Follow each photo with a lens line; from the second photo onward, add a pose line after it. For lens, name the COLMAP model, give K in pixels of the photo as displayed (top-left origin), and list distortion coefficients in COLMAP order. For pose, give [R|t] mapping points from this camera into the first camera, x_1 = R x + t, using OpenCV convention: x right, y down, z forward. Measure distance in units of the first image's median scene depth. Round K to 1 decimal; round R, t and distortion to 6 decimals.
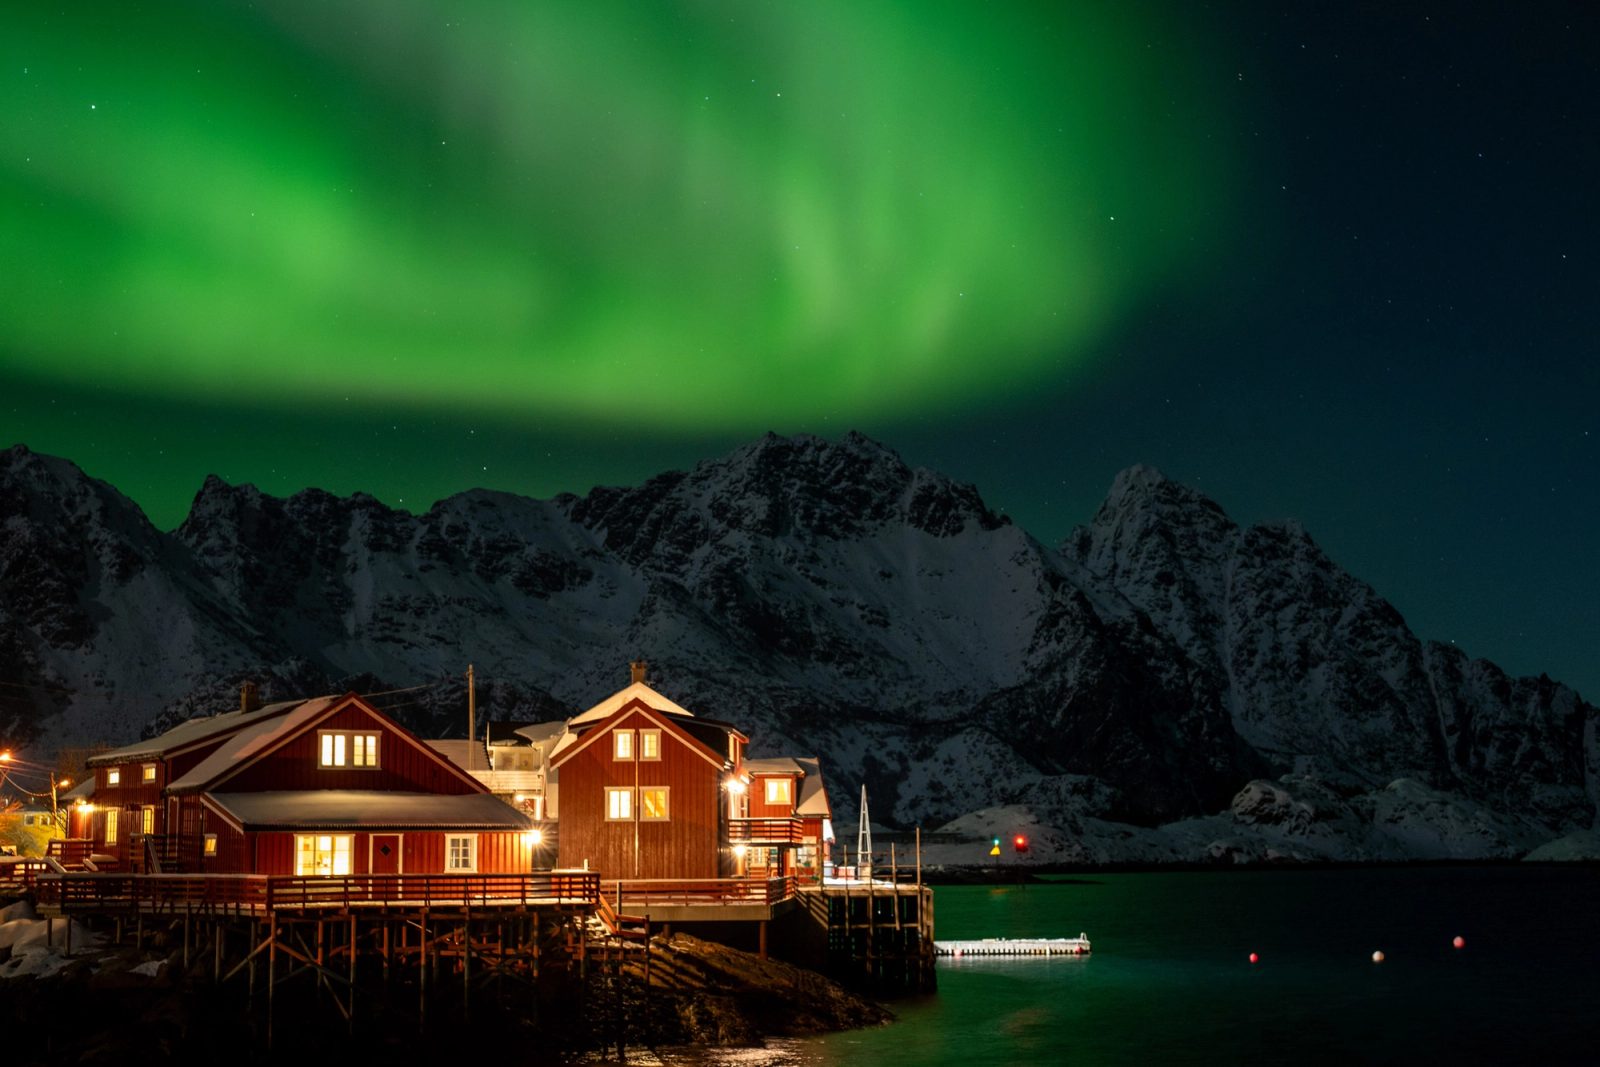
lens RADIAL K [[2281.6, 0, 810.8], [0, 2281.6, 528.8], [0, 0, 1]] dist [-0.003029, 0.005561]
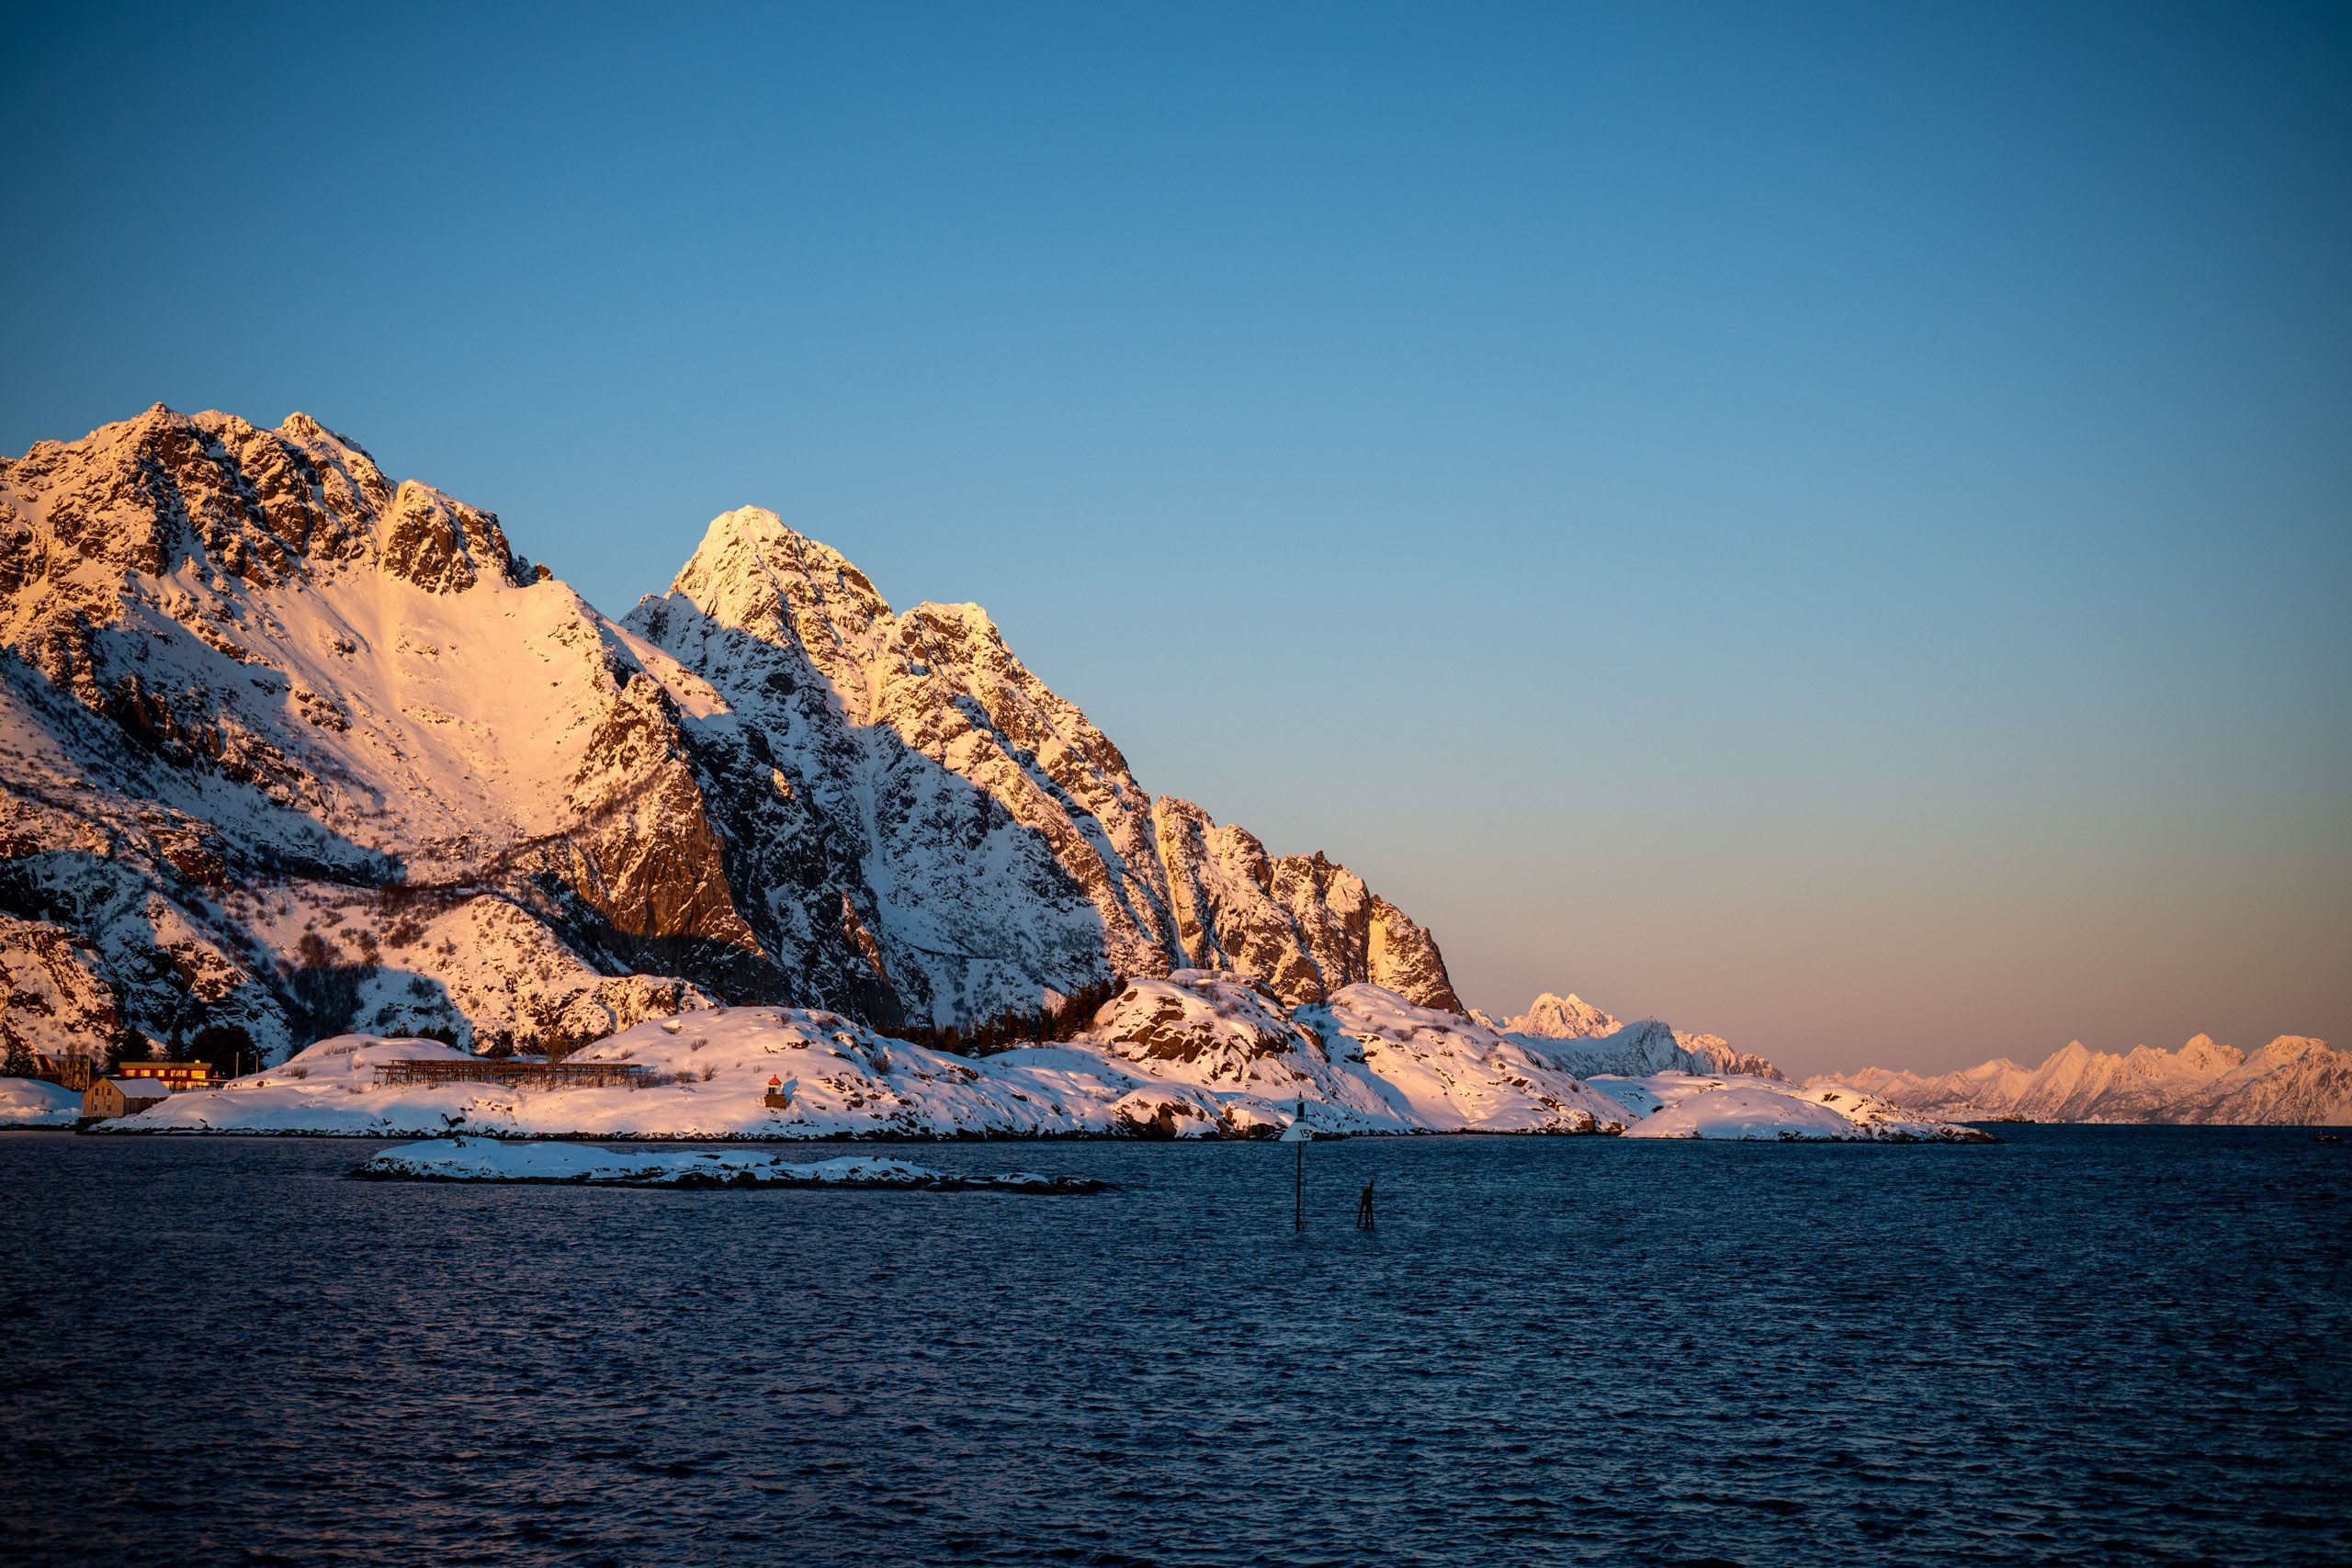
lens RADIAL K [[3353.6, 0, 1191.8], [0, 3353.6, 777.1], [0, 0, 1]] dist [-0.003029, 0.005561]
pose [[0.957576, 0.044800, 0.284676, -0.004782], [-0.057564, 0.997670, 0.036625, 0.008940], [-0.282372, -0.051459, 0.957924, 0.065230]]
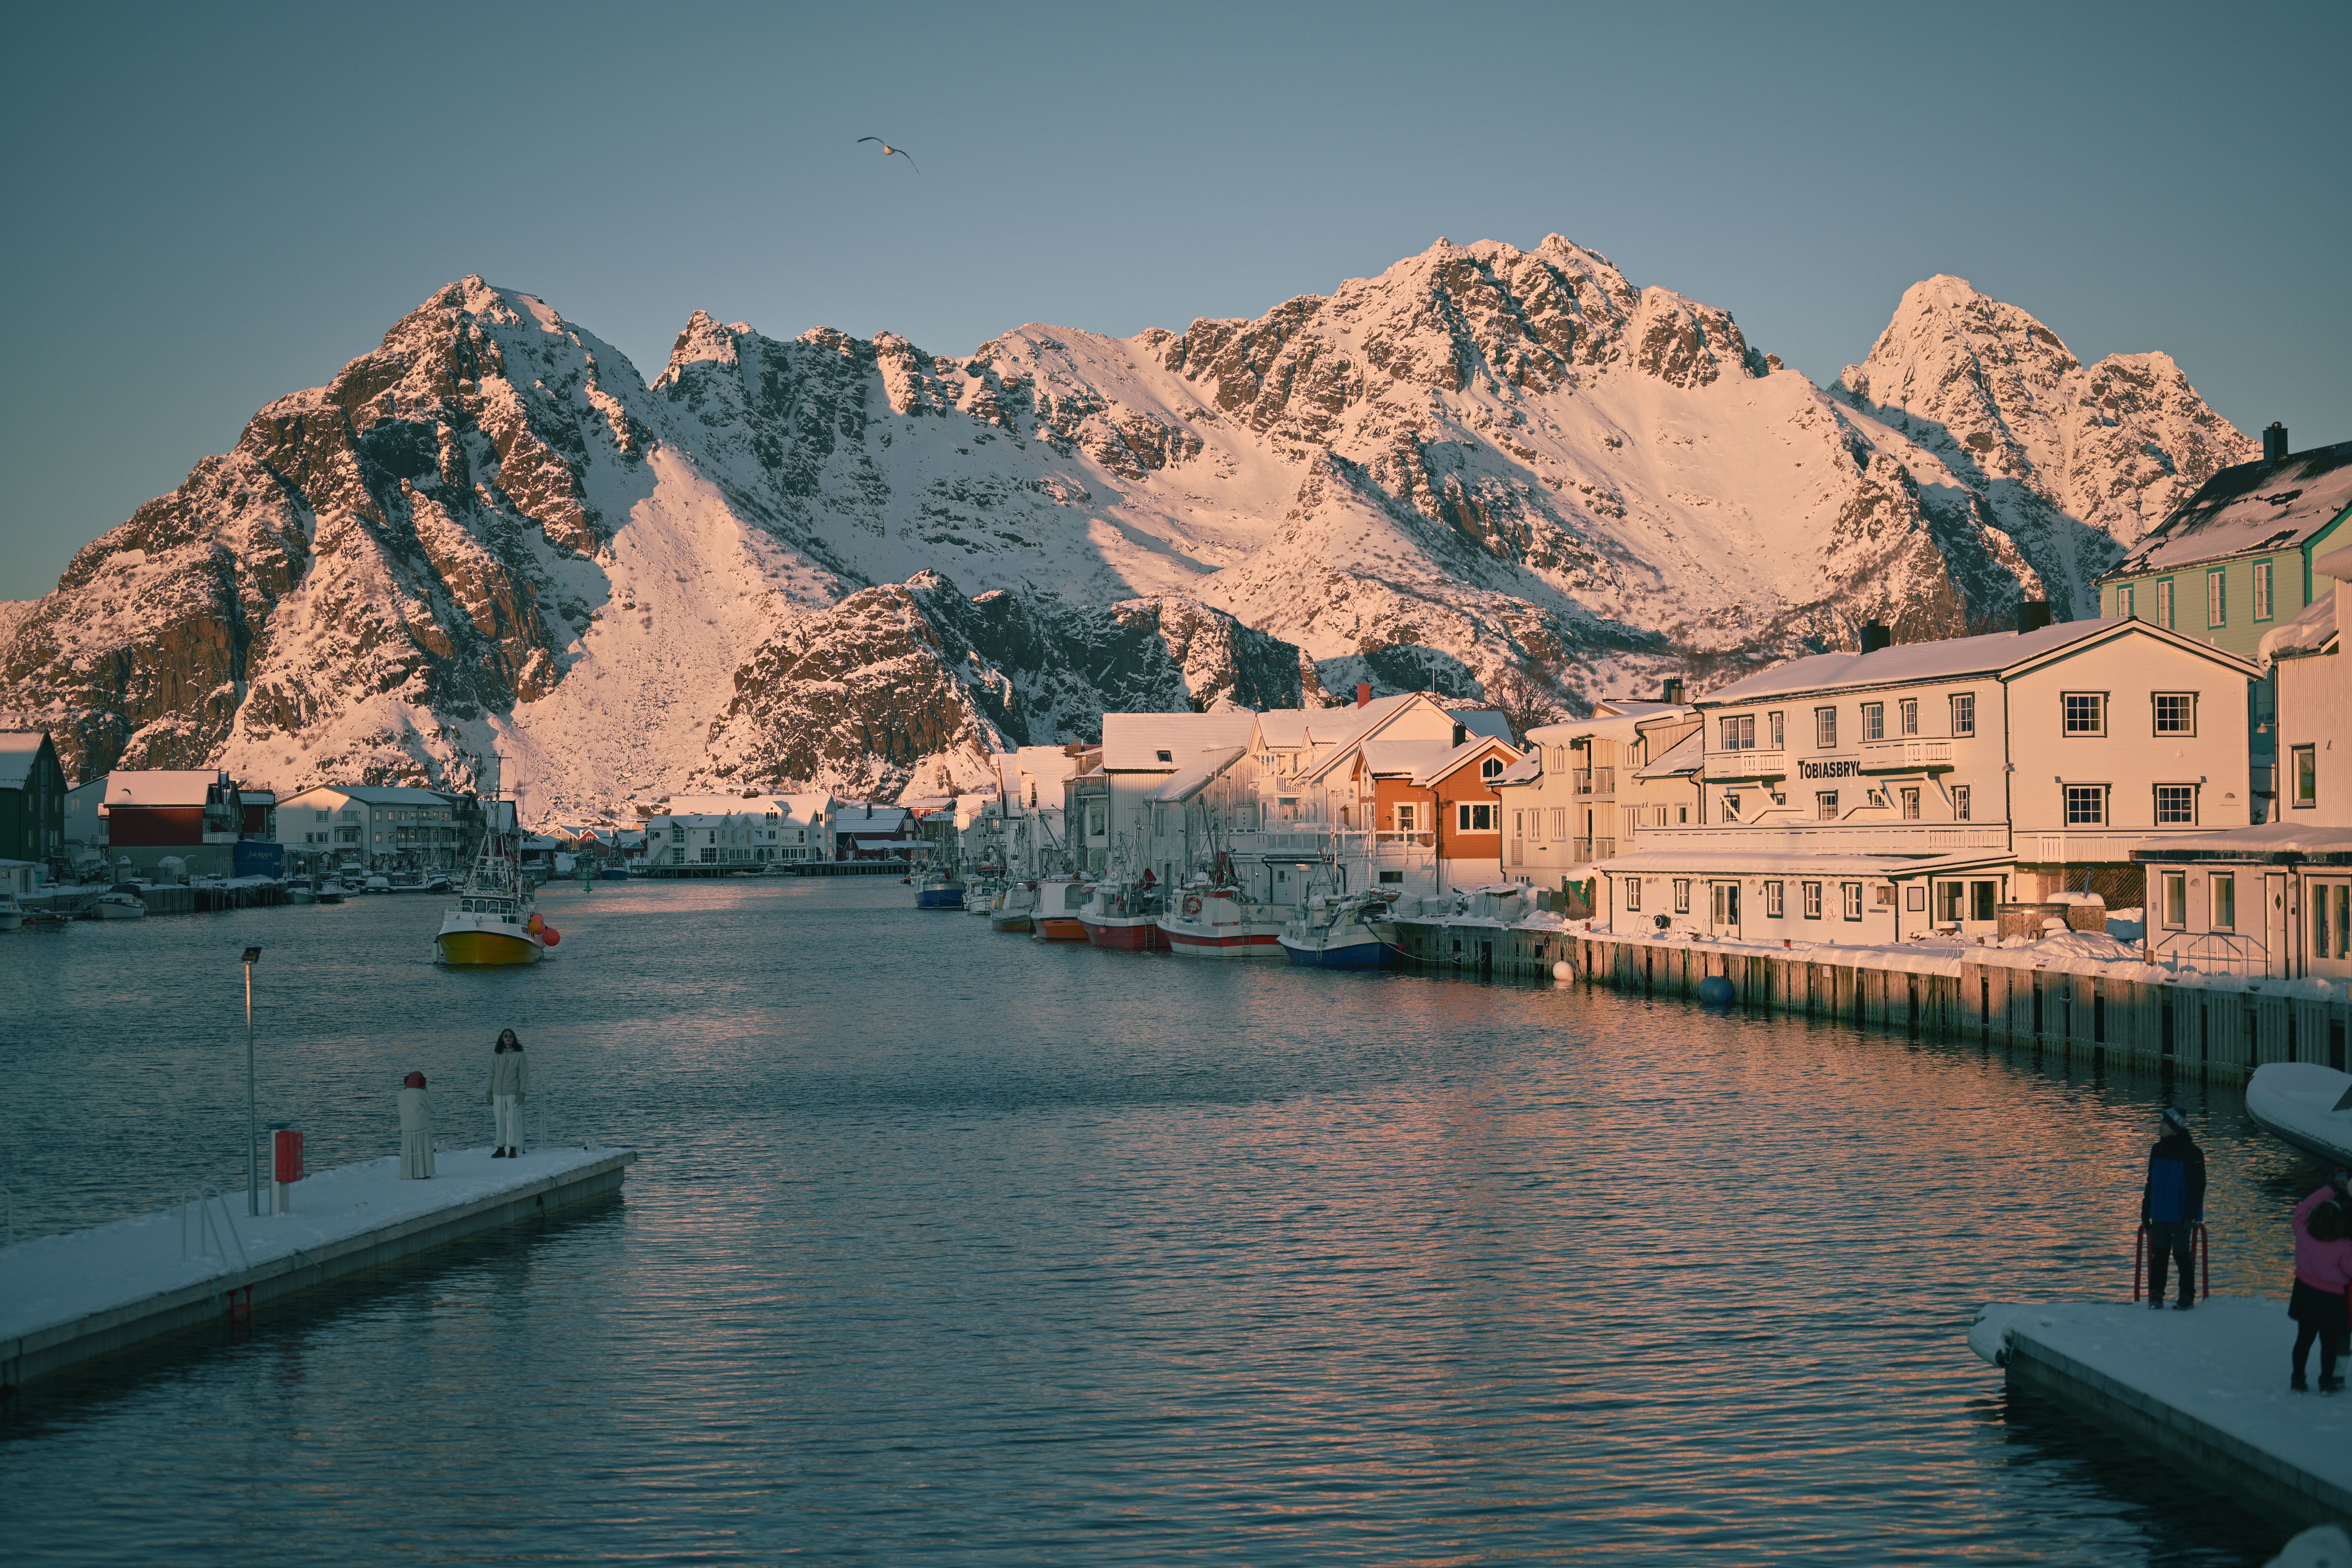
lens RADIAL K [[3353.9, 0, 1191.8], [0, 3353.9, 777.1], [0, 0, 1]] dist [-0.003029, 0.005561]
pose [[0.999095, -0.001542, -0.042508, -0.055944], [0.006819, 0.992226, 0.124259, -0.007454], [0.041986, -0.124436, 0.991339, -0.051829]]
